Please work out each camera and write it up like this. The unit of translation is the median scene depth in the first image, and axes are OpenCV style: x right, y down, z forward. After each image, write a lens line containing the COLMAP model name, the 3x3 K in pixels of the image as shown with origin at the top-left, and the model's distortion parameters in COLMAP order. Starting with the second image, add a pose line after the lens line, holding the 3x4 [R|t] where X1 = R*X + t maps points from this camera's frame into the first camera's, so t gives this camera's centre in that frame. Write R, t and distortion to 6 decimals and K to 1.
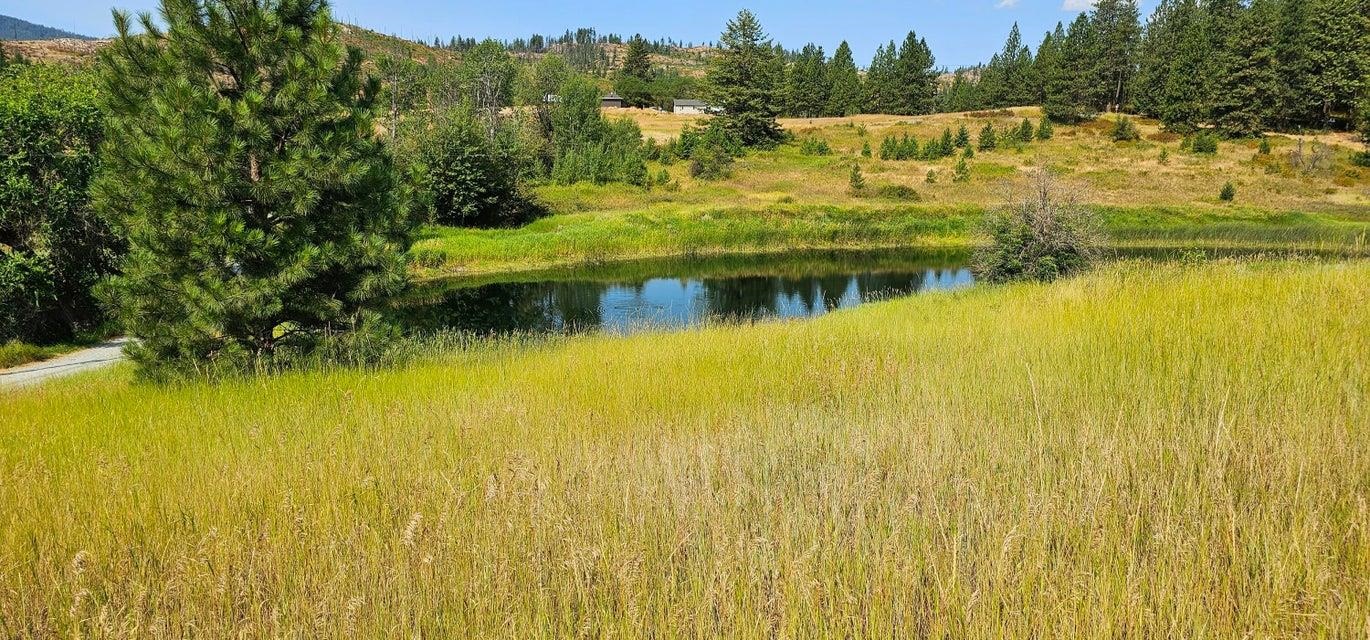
lens RADIAL K [[919.5, 0, 685.2], [0, 919.5, 310.1], [0, 0, 1]] dist [0.065500, -0.066198]
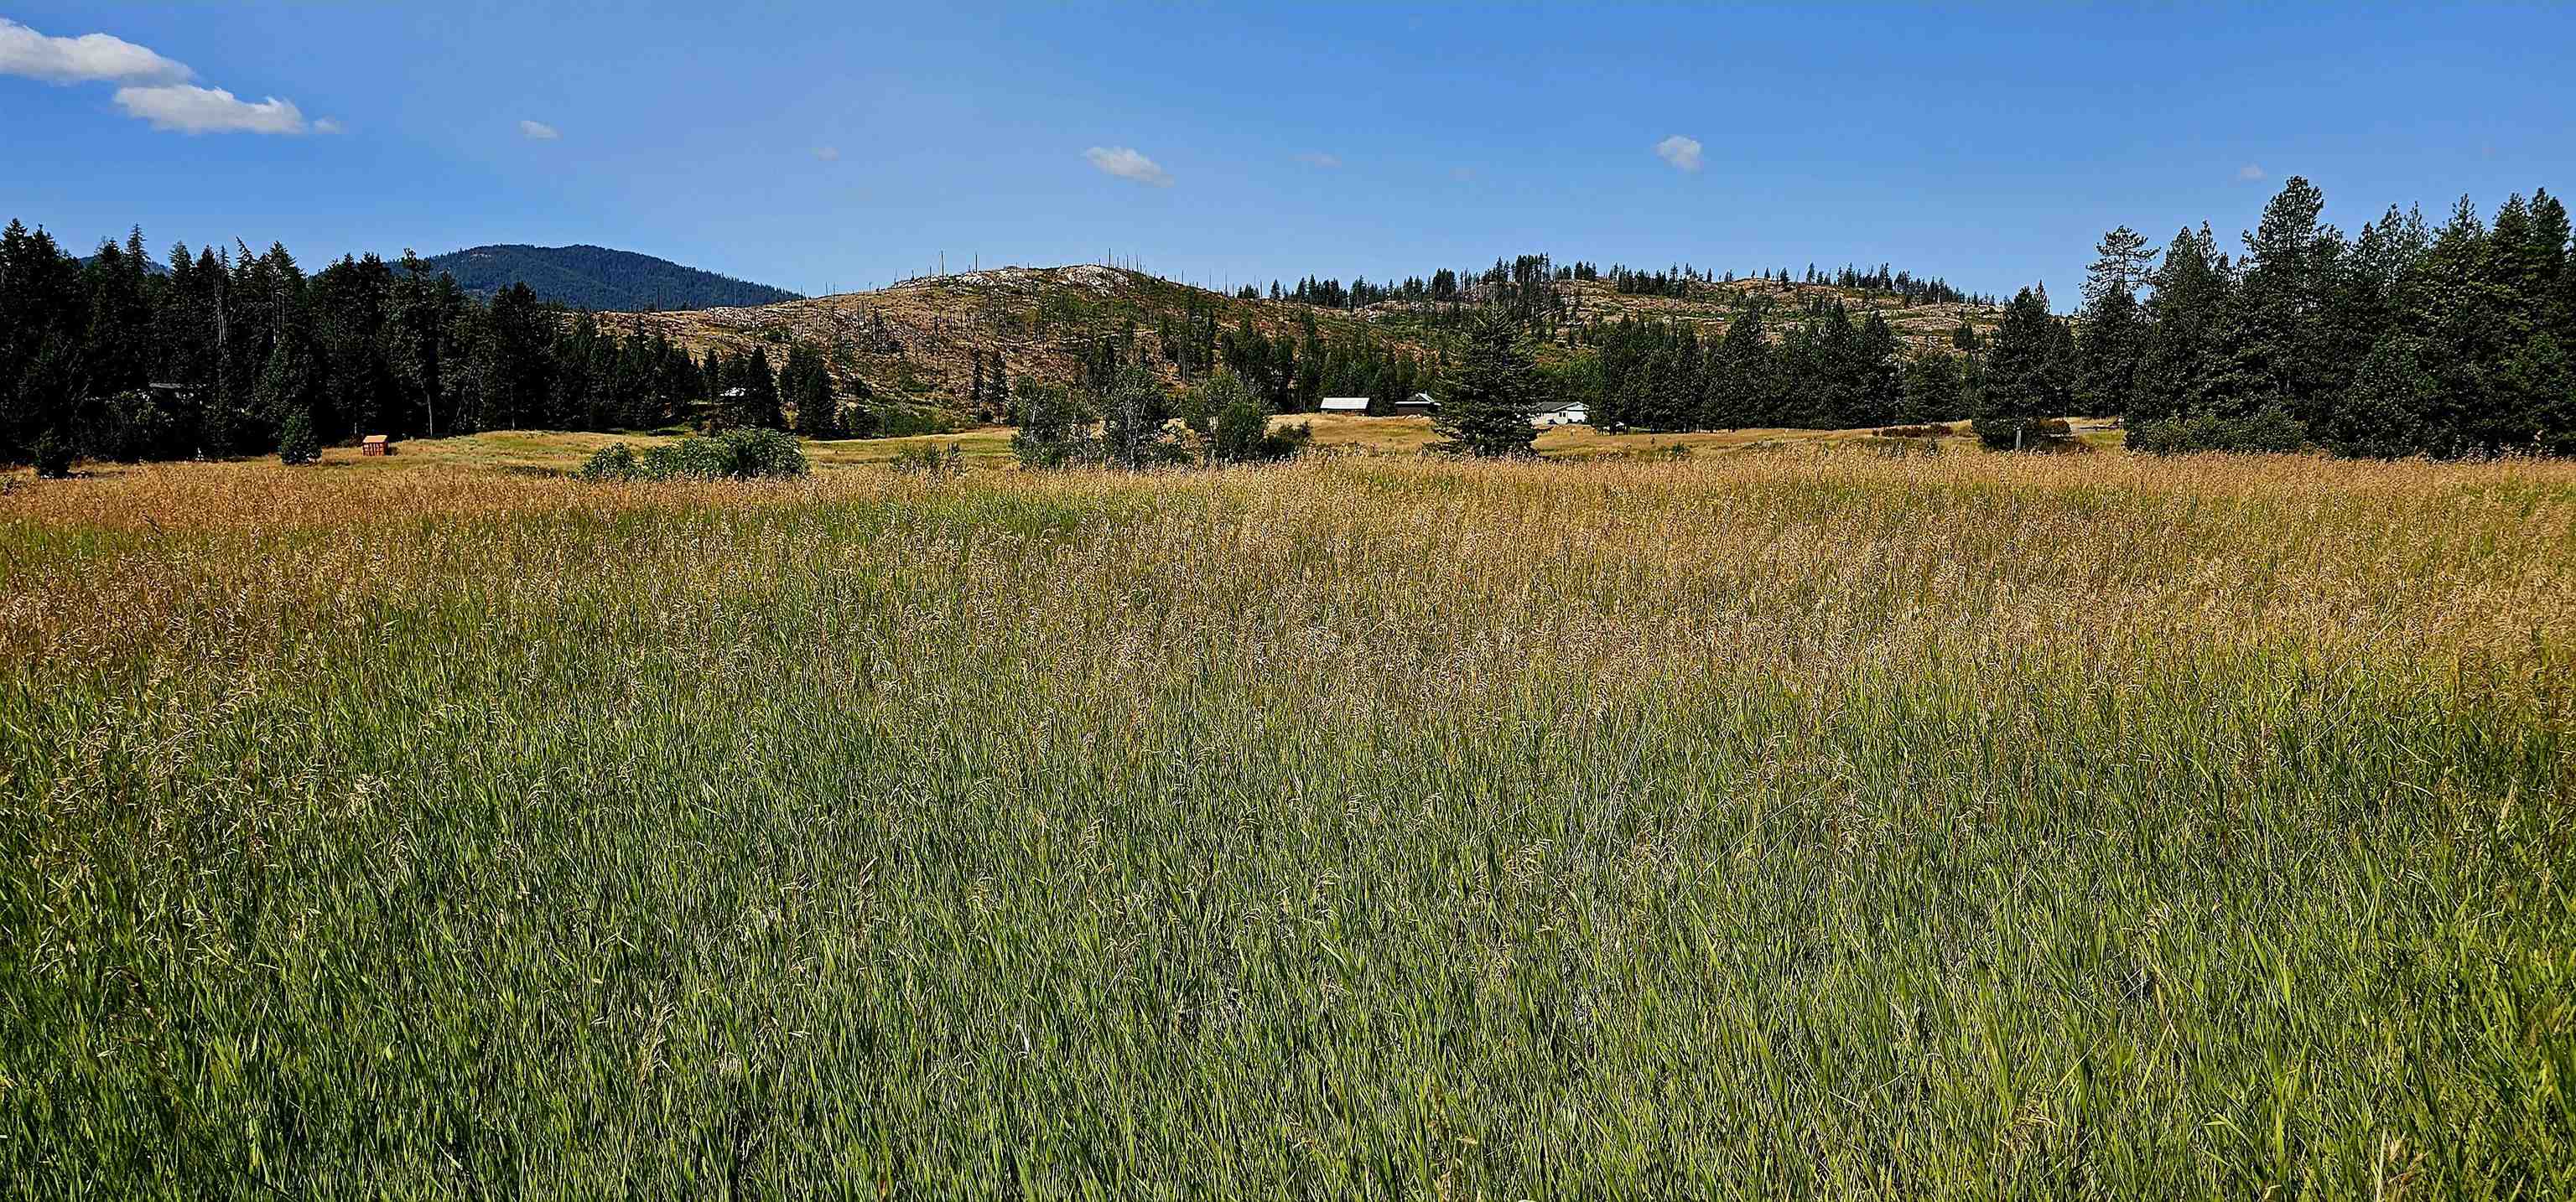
lens RADIAL K [[1728.5, 0, 1329.0], [0, 1728.5, 577.9], [0, 0, 1]] dist [0.065500, -0.066198]
pose [[0.971572, 0.017481, -0.236099, 0.279321], [-0.042359, 0.994013, -0.100715, 0.051450], [0.232925, 0.107853, 0.966496, -0.397469]]
